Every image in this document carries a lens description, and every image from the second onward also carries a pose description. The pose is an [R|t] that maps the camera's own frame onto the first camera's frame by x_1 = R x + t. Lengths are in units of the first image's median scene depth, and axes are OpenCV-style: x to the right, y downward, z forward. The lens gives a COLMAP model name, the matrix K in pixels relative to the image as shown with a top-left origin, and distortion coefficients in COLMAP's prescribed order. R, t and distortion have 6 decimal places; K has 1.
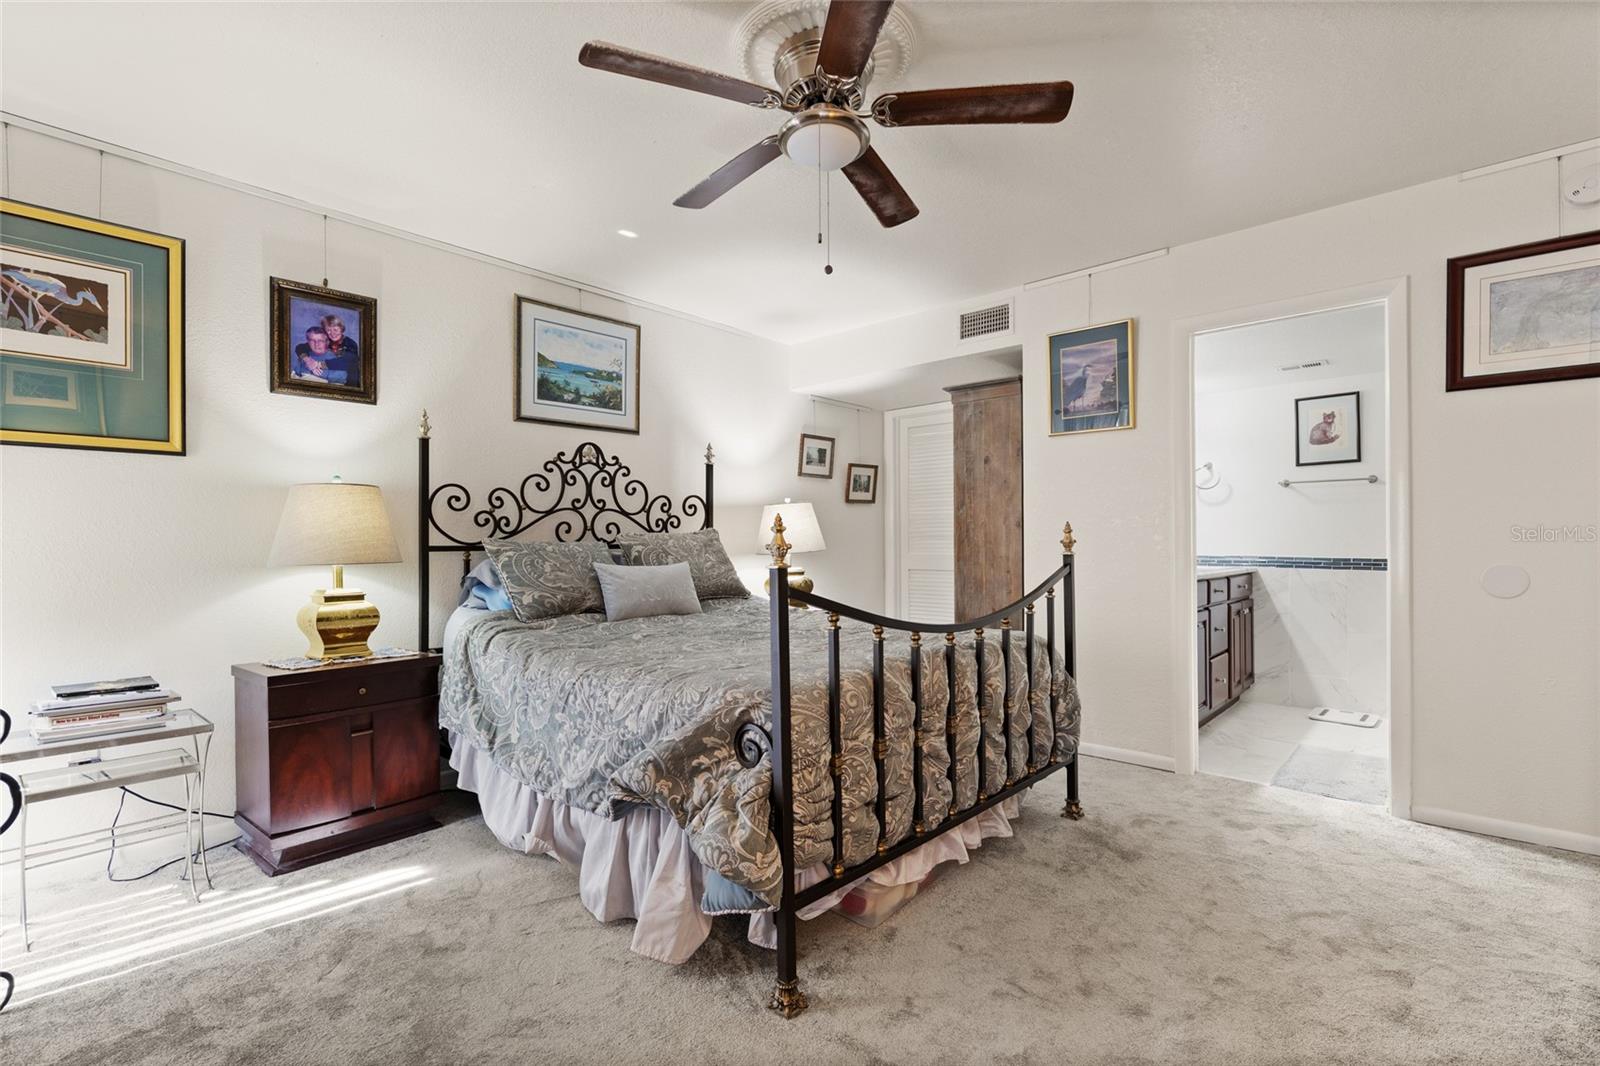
lens RADIAL K [[748.3, 0, 796.2], [0, 748.3, 533.1], [0, 0, 1]] dist [-0.001229, -0.001397]
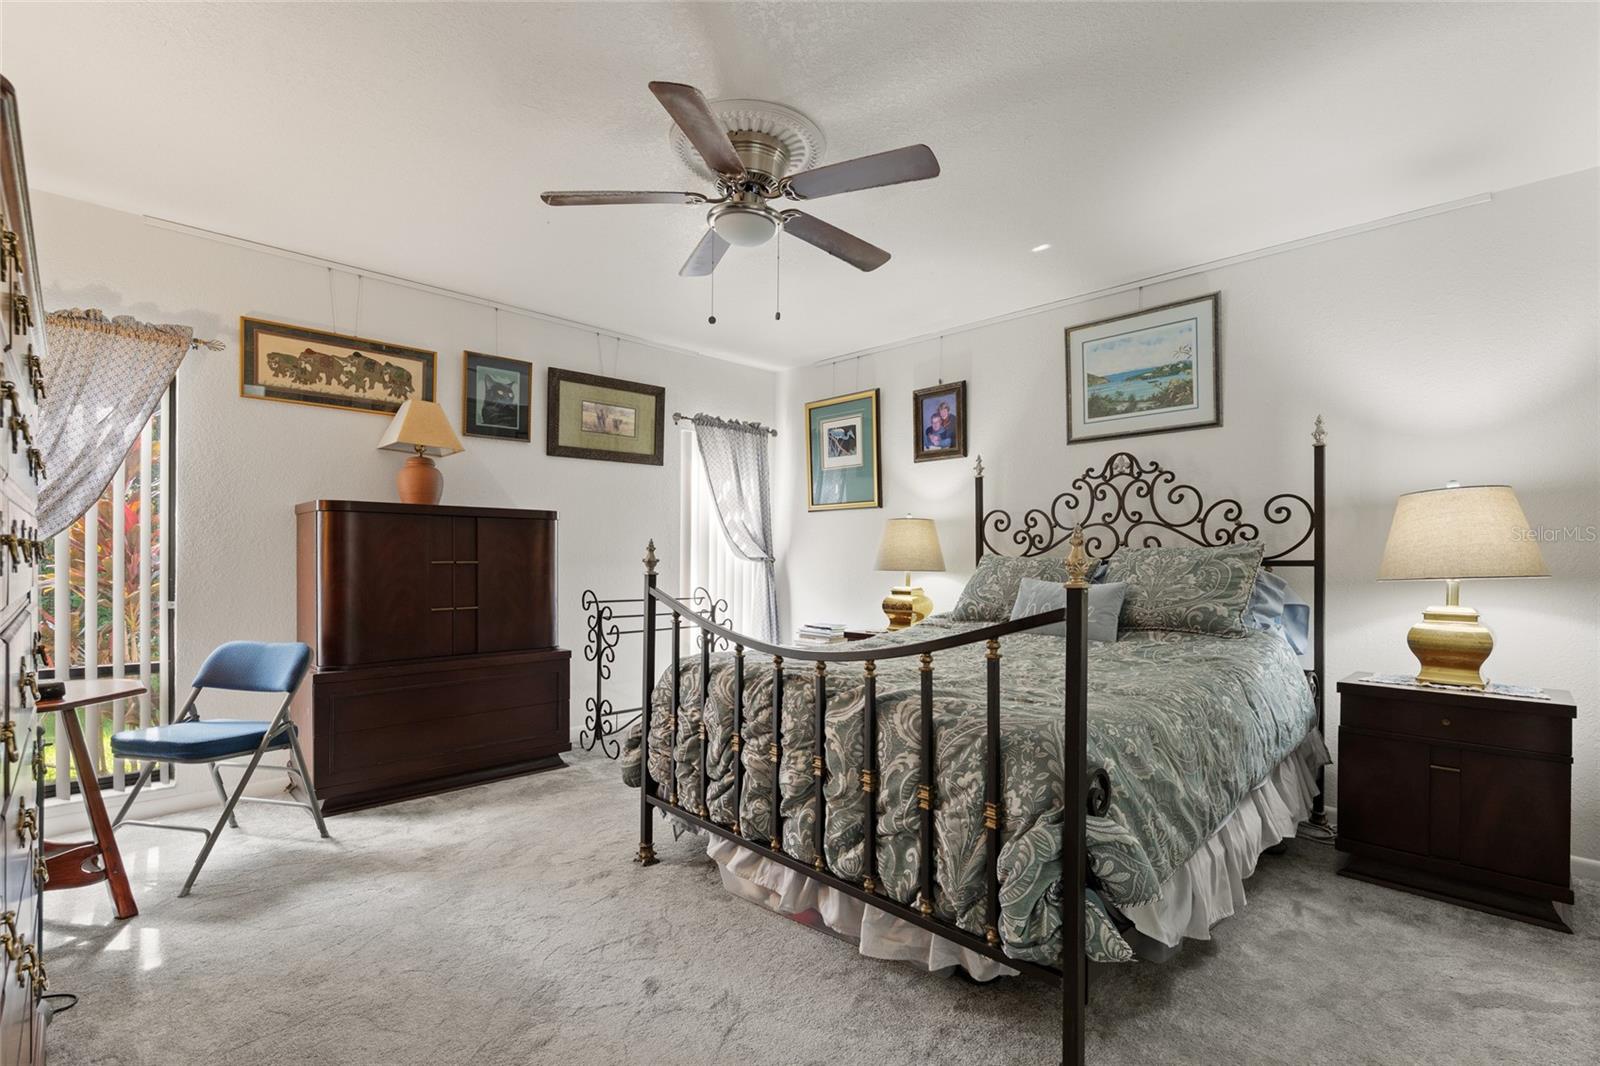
lens RADIAL K [[748.3, 0, 797.1], [0, 748.3, 544.3], [0, 0, 1]] dist [-0.001229, -0.001397]
pose [[-0.087687, -0.009670, -0.996101, 0.728762], [0.008523, 0.999909, -0.010457, 0.001320], [0.996112, -0.009407, -0.087597, 0.701233]]
